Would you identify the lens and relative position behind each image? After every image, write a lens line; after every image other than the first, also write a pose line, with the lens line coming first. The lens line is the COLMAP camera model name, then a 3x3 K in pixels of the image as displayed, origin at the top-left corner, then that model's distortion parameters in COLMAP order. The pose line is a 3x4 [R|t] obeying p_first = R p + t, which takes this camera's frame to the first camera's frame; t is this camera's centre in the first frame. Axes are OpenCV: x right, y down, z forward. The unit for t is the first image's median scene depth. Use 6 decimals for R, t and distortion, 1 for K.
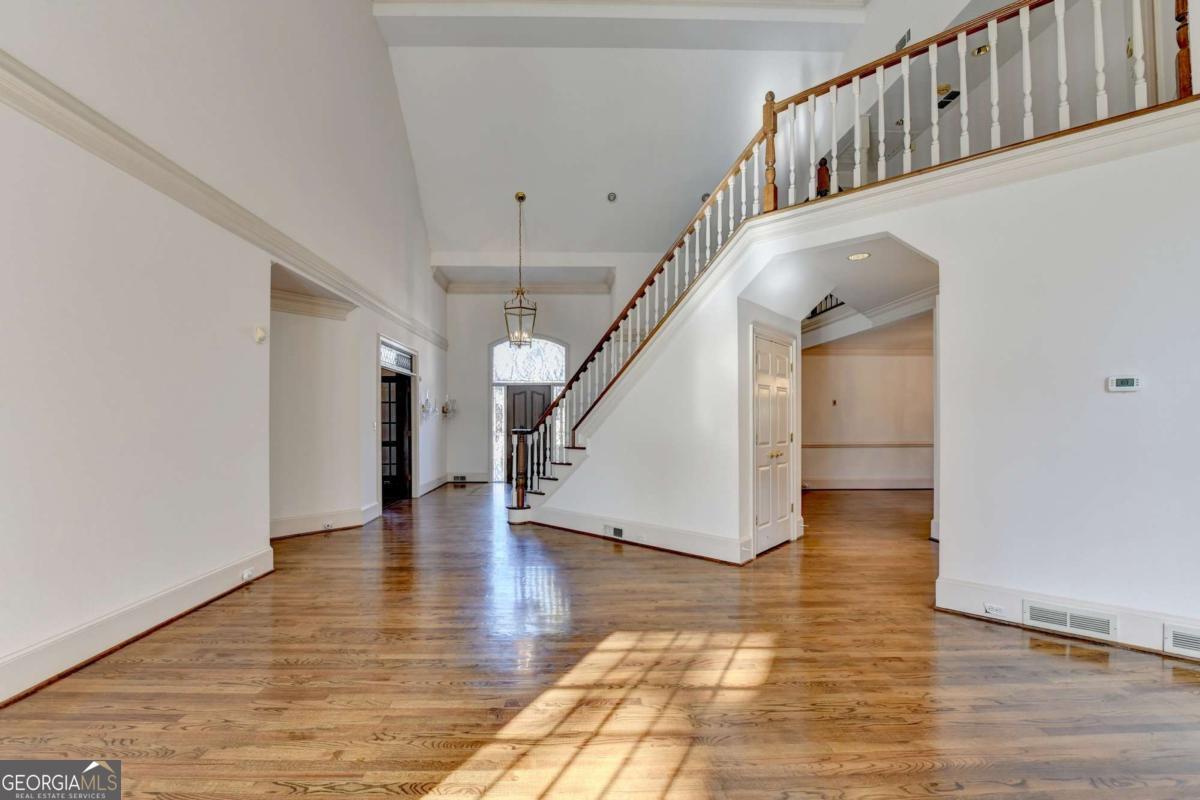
lens RADIAL K [[485.4, 0, 569.7], [0, 485.4, 420.5], [0, 0, 1]] dist [-0.017021, -0.000812]
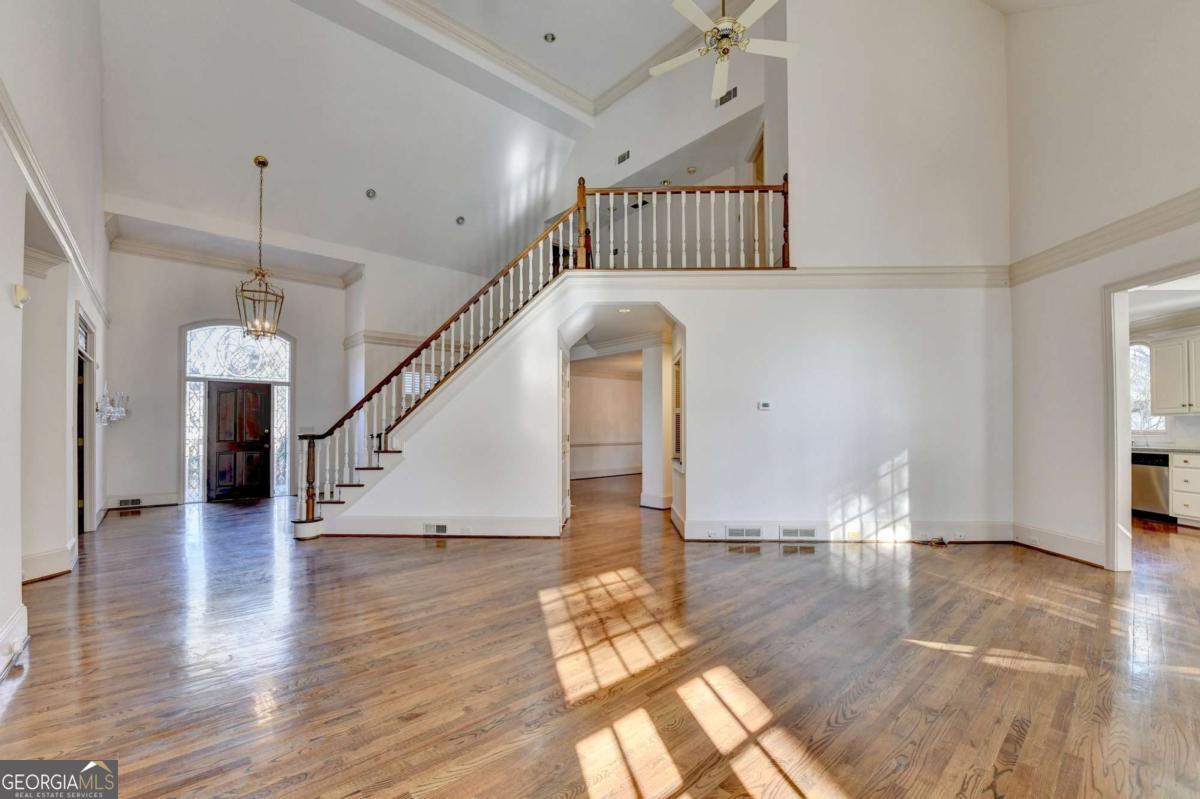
lens RADIAL K [[485.4, 0, 587.9], [0, 485.4, 427.4], [0, 0, 1]] dist [-0.017021, -0.000812]
pose [[0.760889, 0.002955, 0.648875, -0.356987], [-0.002345, 0.999996, -0.001804, 0.008148], [-0.648878, -0.000149, 0.760893, -0.023358]]
